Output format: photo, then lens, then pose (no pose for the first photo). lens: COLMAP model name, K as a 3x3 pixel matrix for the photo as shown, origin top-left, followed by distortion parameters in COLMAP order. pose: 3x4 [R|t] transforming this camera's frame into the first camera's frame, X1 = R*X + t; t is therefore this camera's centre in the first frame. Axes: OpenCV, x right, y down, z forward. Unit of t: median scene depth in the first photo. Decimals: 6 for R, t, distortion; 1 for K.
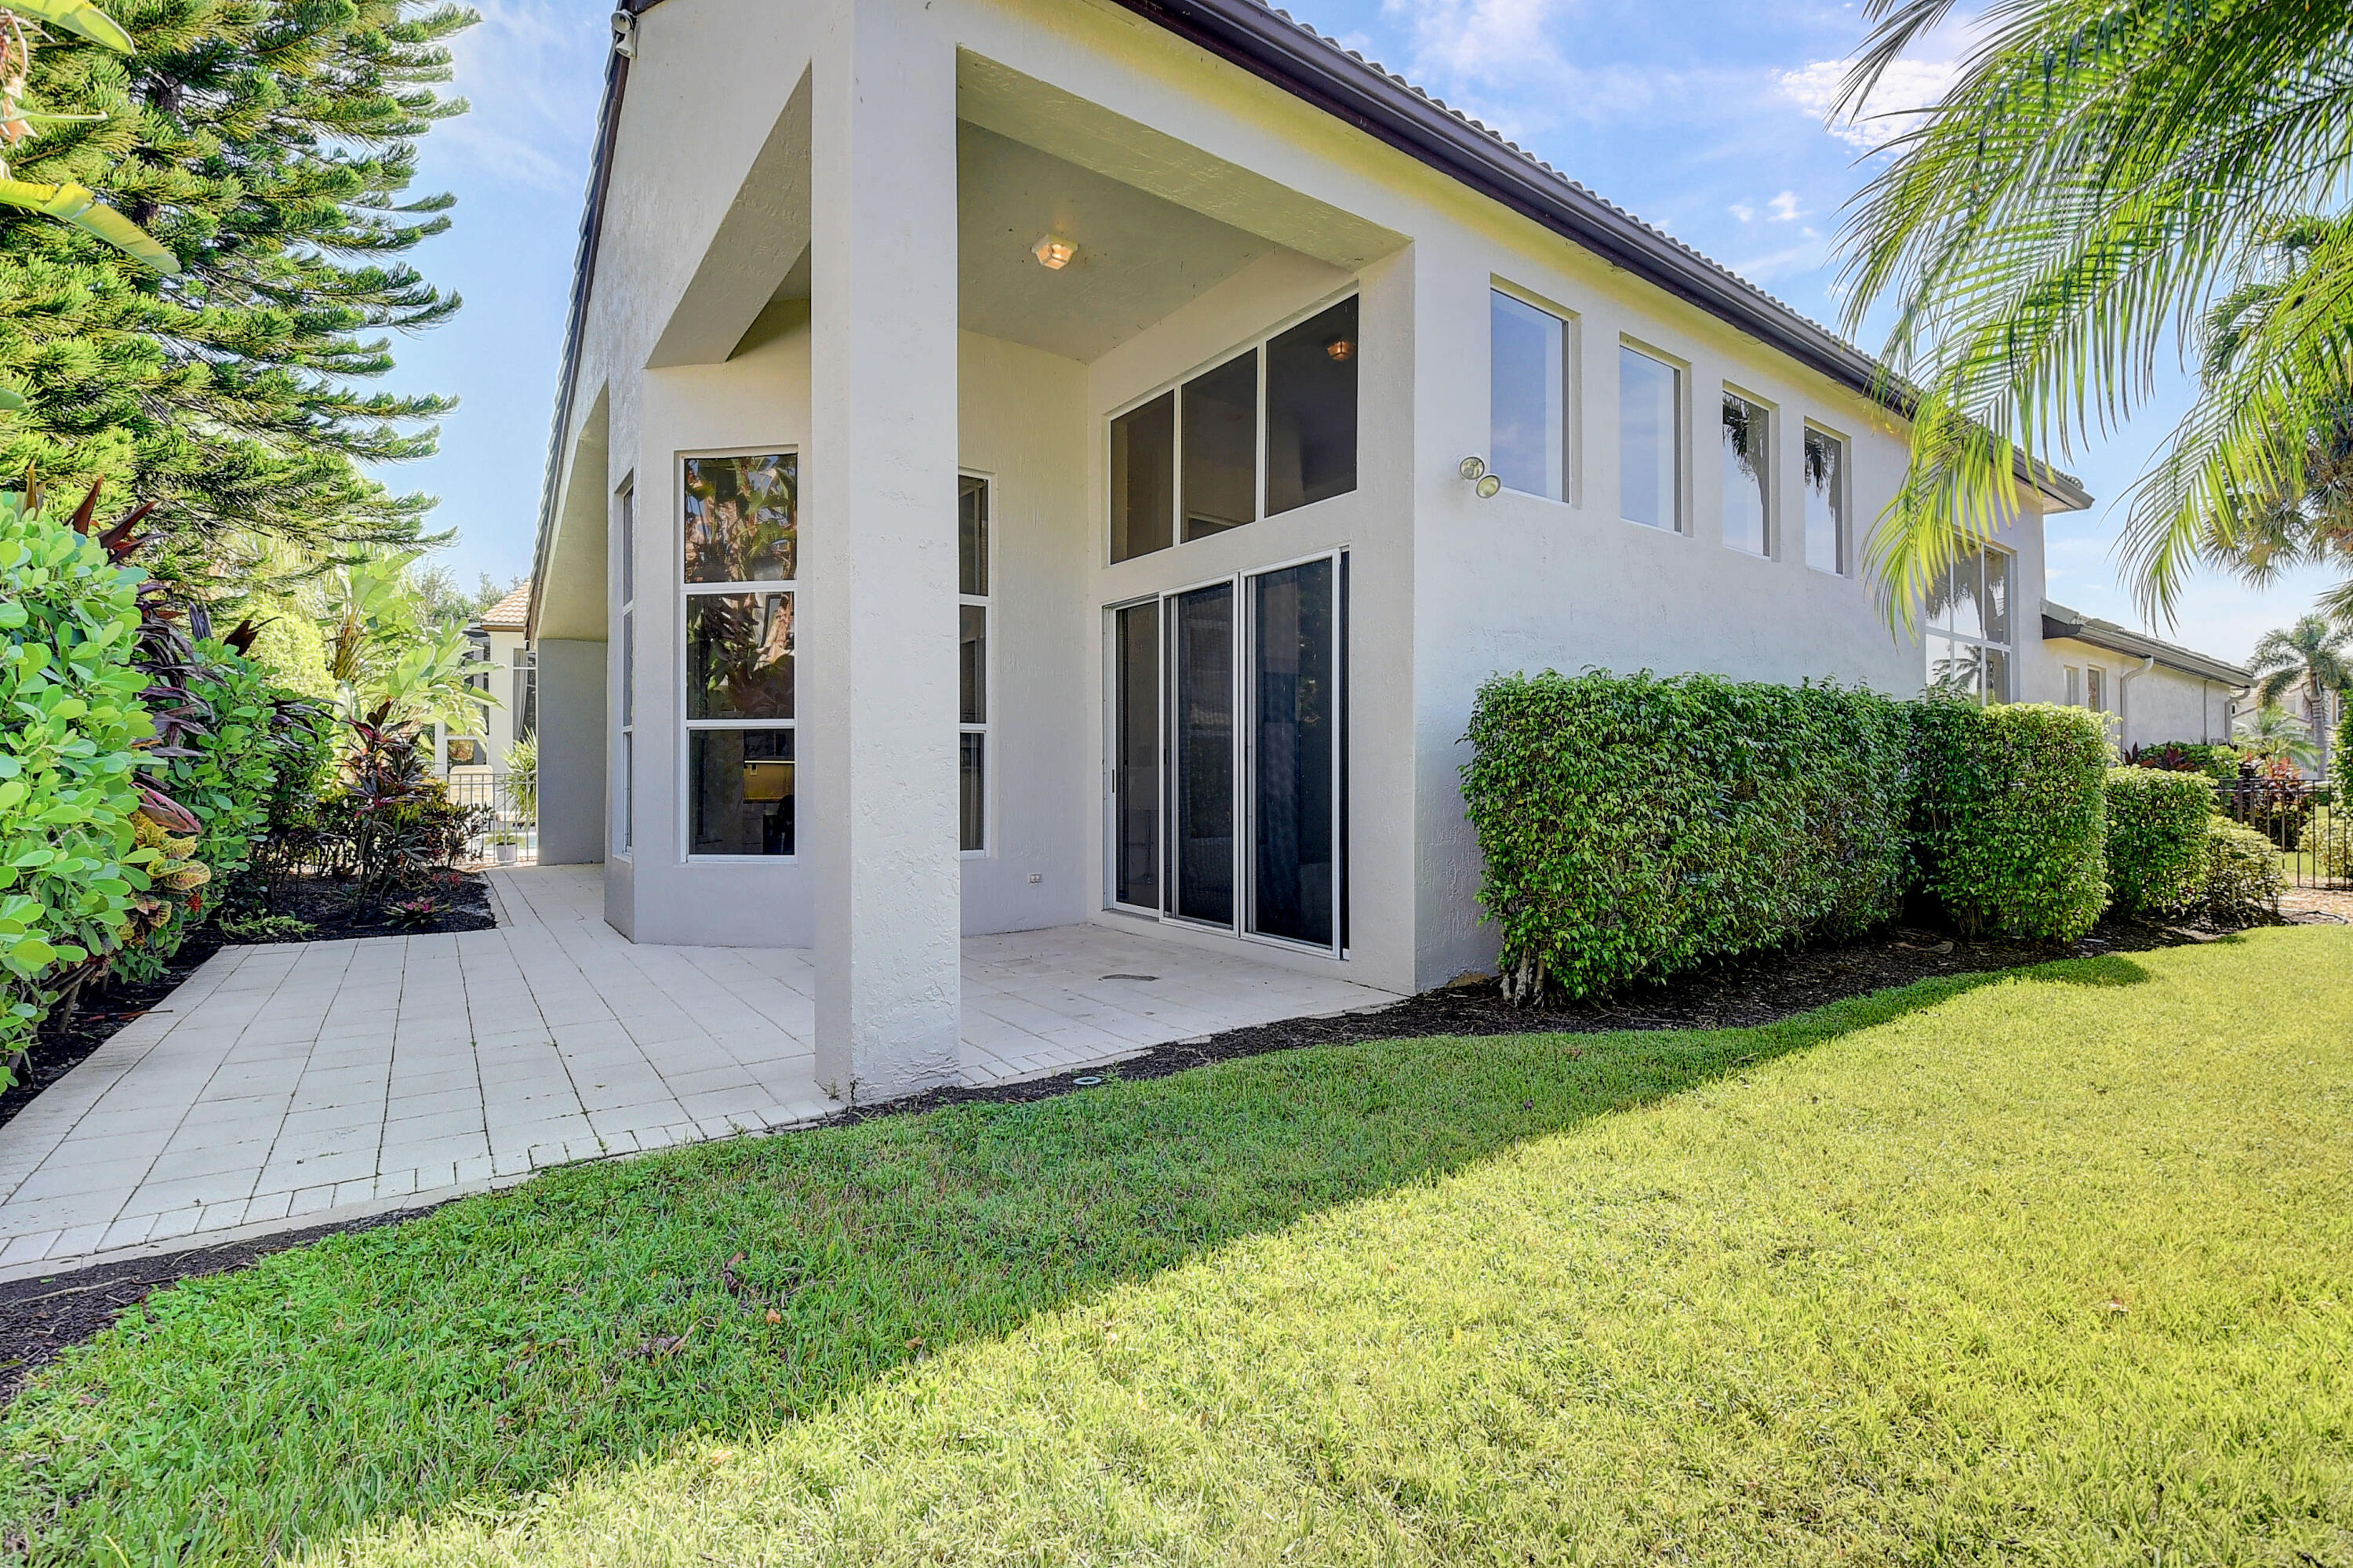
lens RADIAL K [[1041.1, 0, 1170.3], [0, 1041.1, 762.5], [0, 0, 1]] dist [0.012986, -0.026763]
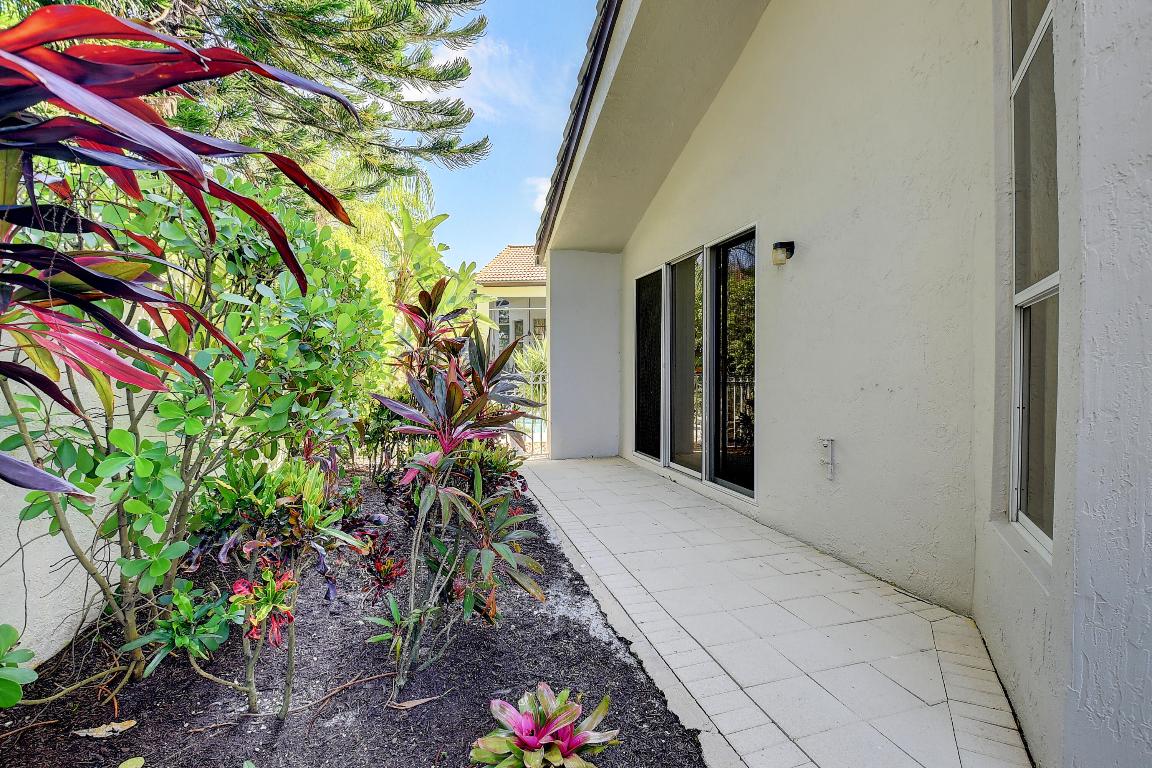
lens RADIAL K [[509.7, 0, 573.0], [0, 509.7, 373.5], [0, 0, 1]] dist [0.012986, -0.026763]
pose [[0.938589, 0.003118, -0.345022, -0.537918], [-0.000485, 0.999970, 0.007715, 0.006807], [0.345036, -0.007074, 0.938563, 0.687439]]
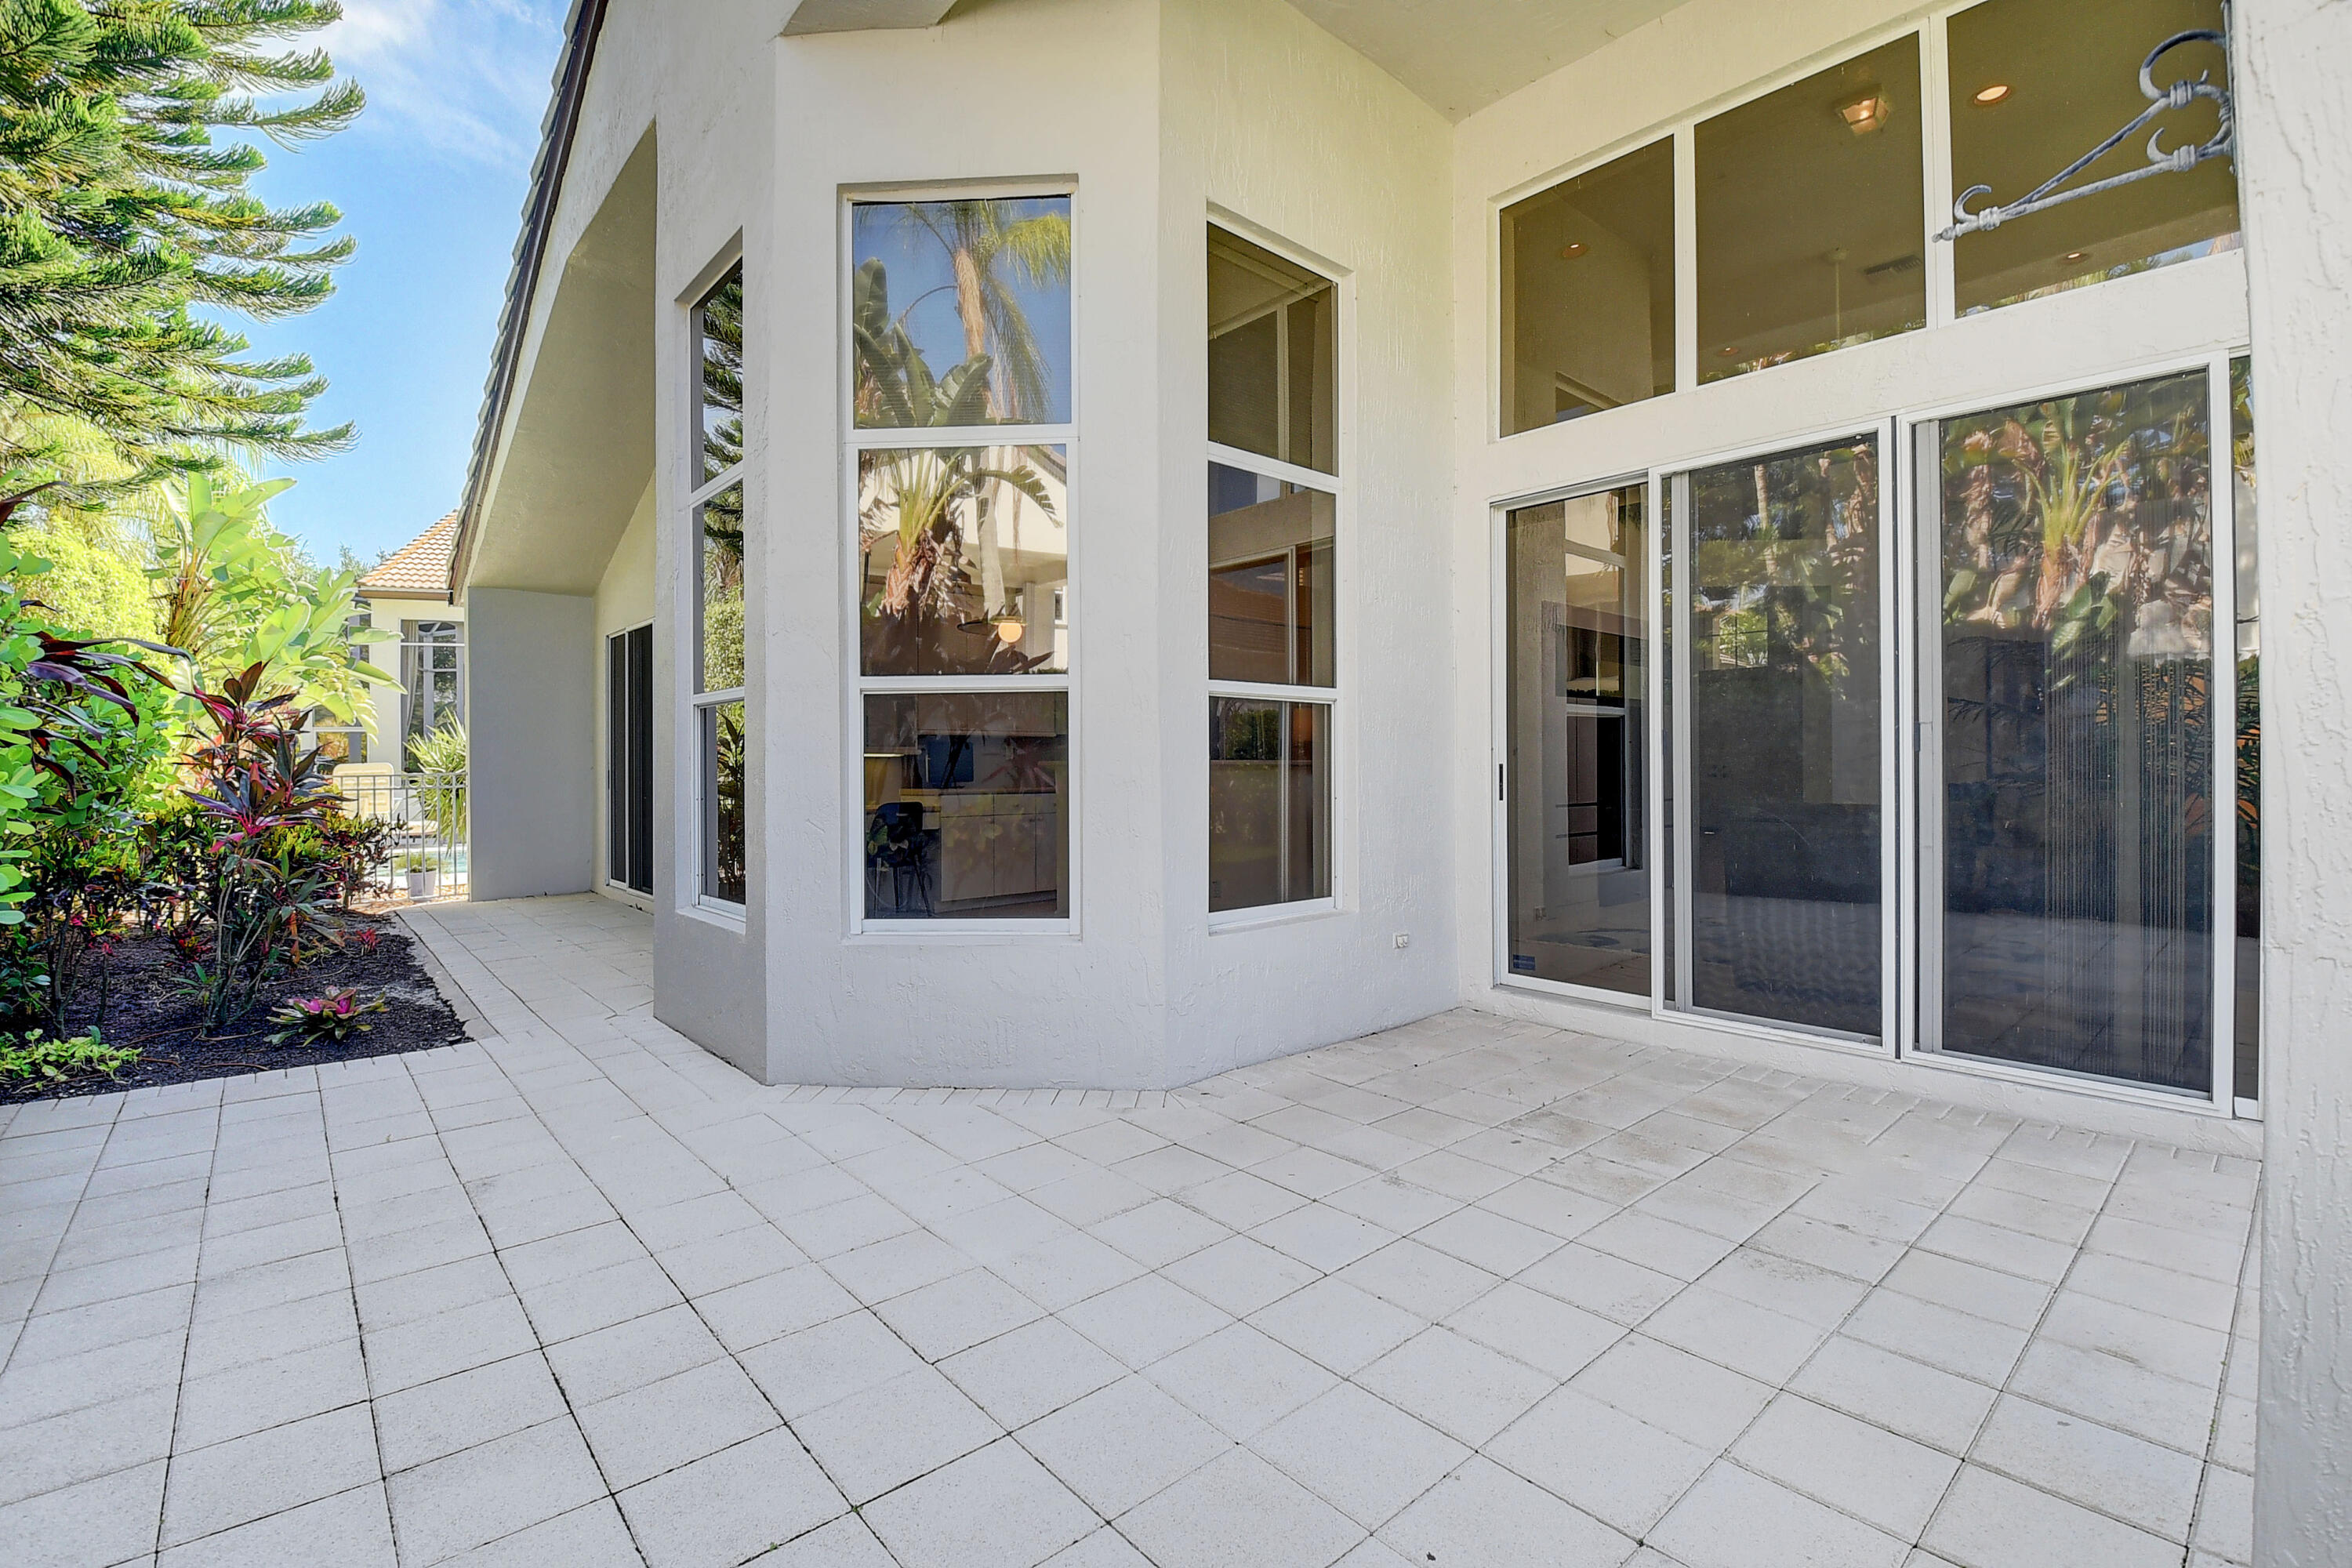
lens RADIAL K [[1047.9, 0, 1166.8], [0, 1047.9, 764.6], [0, 0, 1]] dist [-0.014342, -0.006923]
pose [[0.995594, -0.004537, 0.093660, -0.257211], [0.003983, 0.999973, 0.006101, 0.002073], [-0.093685, -0.005701, 0.995586, 0.317468]]
